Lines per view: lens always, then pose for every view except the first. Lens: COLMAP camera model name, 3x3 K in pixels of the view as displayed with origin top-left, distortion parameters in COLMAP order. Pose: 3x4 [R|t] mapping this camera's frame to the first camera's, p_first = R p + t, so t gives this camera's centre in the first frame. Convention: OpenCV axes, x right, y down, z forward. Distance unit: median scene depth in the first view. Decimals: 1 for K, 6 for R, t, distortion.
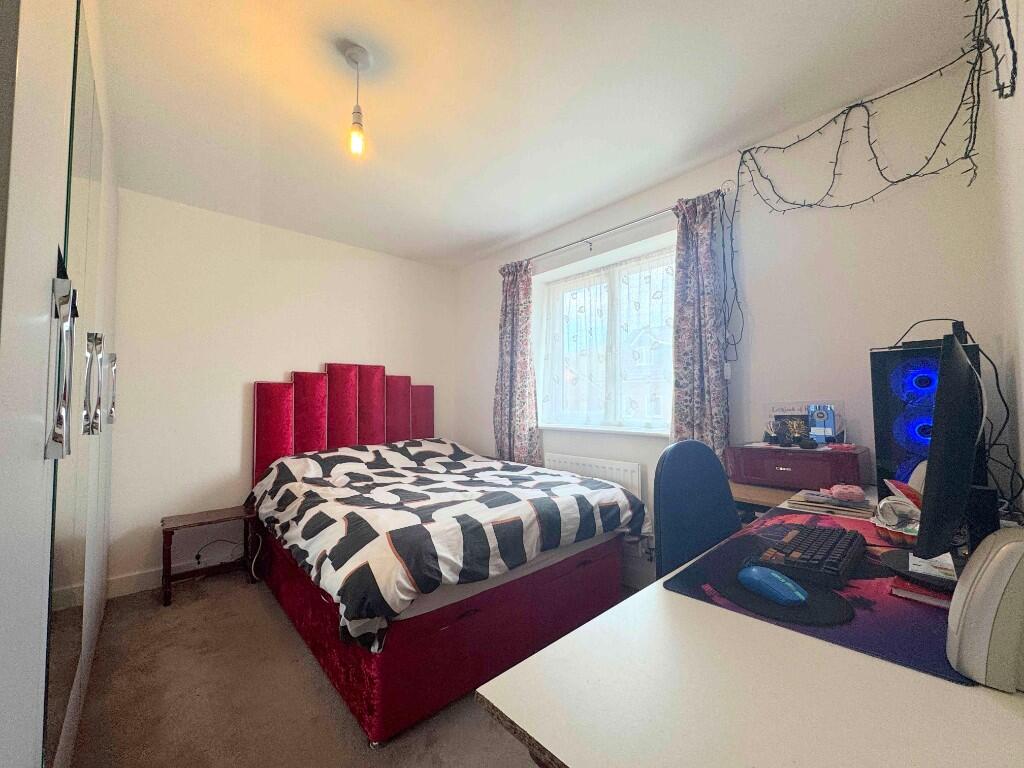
lens RADIAL K [[407.2, 0, 512.0], [0, 407.2, 384.0], [0, 0, 1]] dist [-0.001835, 0.000032]
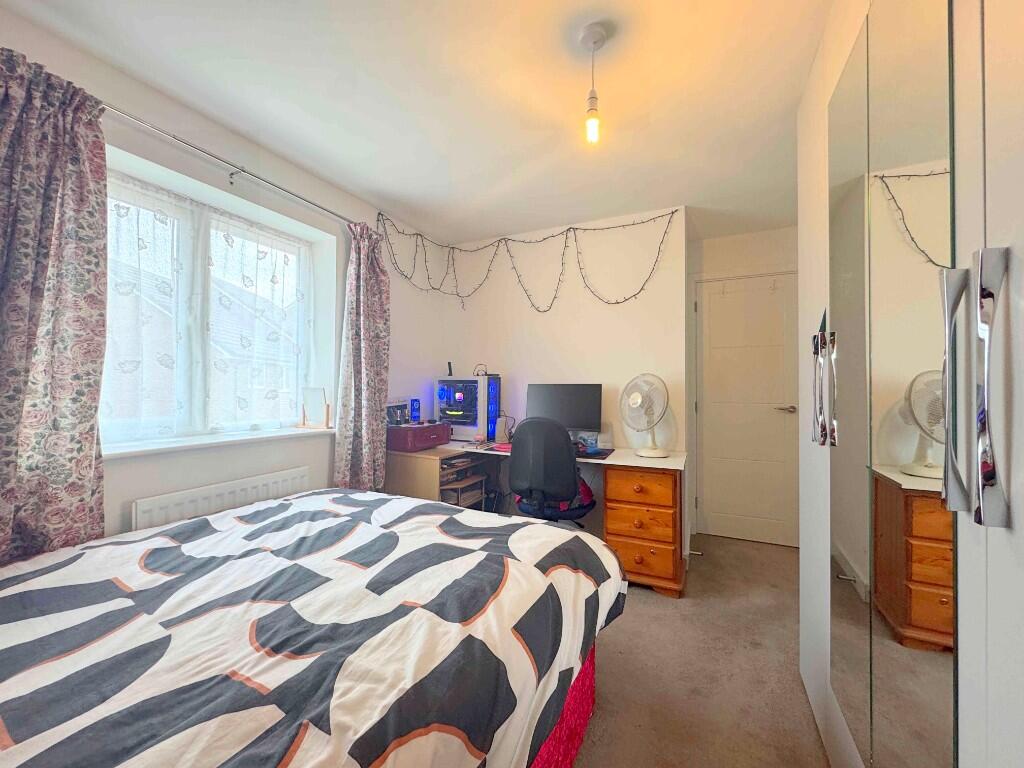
lens RADIAL K [[407.2, 0, 512.0], [0, 407.2, 384.0], [0, 0, 1]] dist [-0.001835, 0.000032]
pose [[-0.376744, 0.017113, 0.926159, -0.855810], [-0.025467, 0.999260, -0.028823, 0.031110], [-0.925967, -0.034445, -0.376030, 1.092467]]
